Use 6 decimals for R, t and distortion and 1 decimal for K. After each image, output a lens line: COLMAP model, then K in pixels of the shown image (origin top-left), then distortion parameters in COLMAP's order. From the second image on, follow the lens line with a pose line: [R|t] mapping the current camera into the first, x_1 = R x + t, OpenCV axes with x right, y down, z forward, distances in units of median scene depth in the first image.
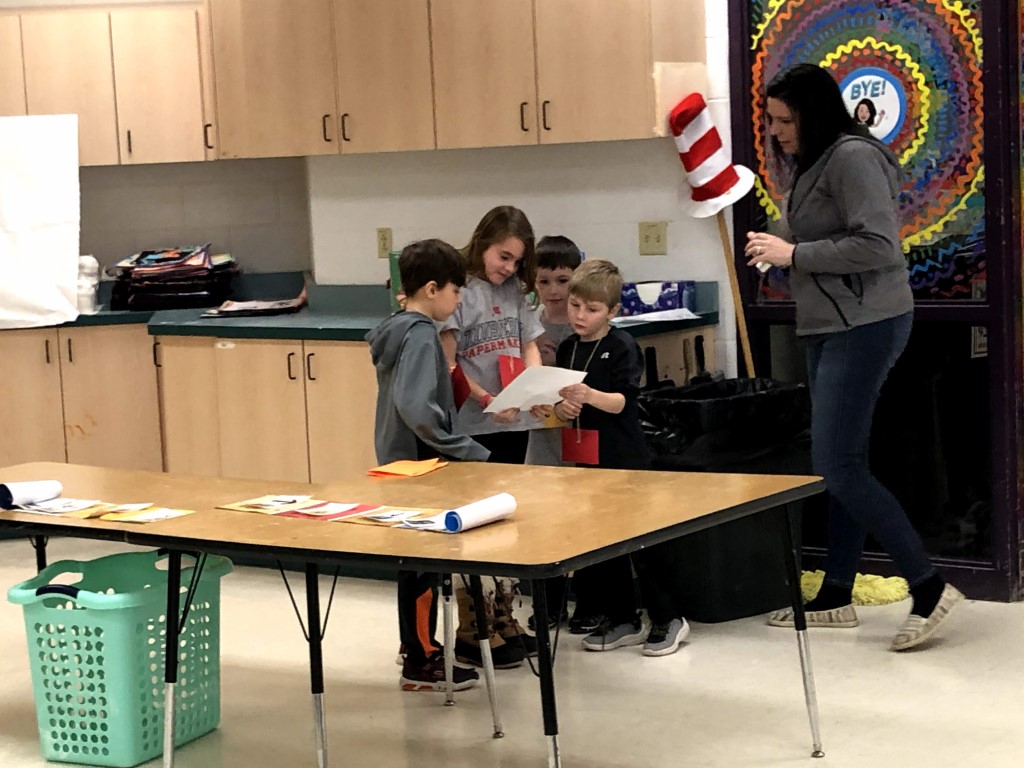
lens RADIAL K [[2159.7, 0, 511.3], [0, 2159.7, 385.3], [0, 0, 1]] dist [0.160558, 0.000000]
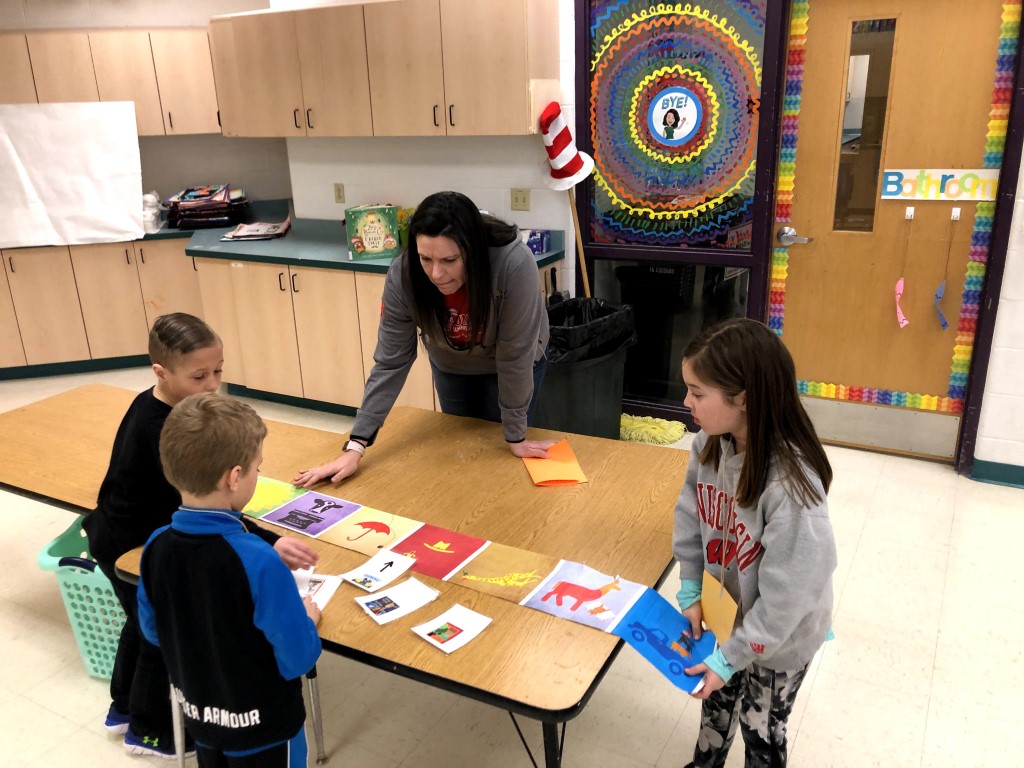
lens RADIAL K [[853.7, 0, 506.0], [0, 853.7, 386.7], [0, 0, 1]] dist [0.017809, 0.001123]
pose [[0.990178, -0.029910, 0.136574, -0.031357], [0.000103, 0.977005, 0.213216, -0.069123], [-0.139811, -0.211108, 0.967412, 0.401813]]
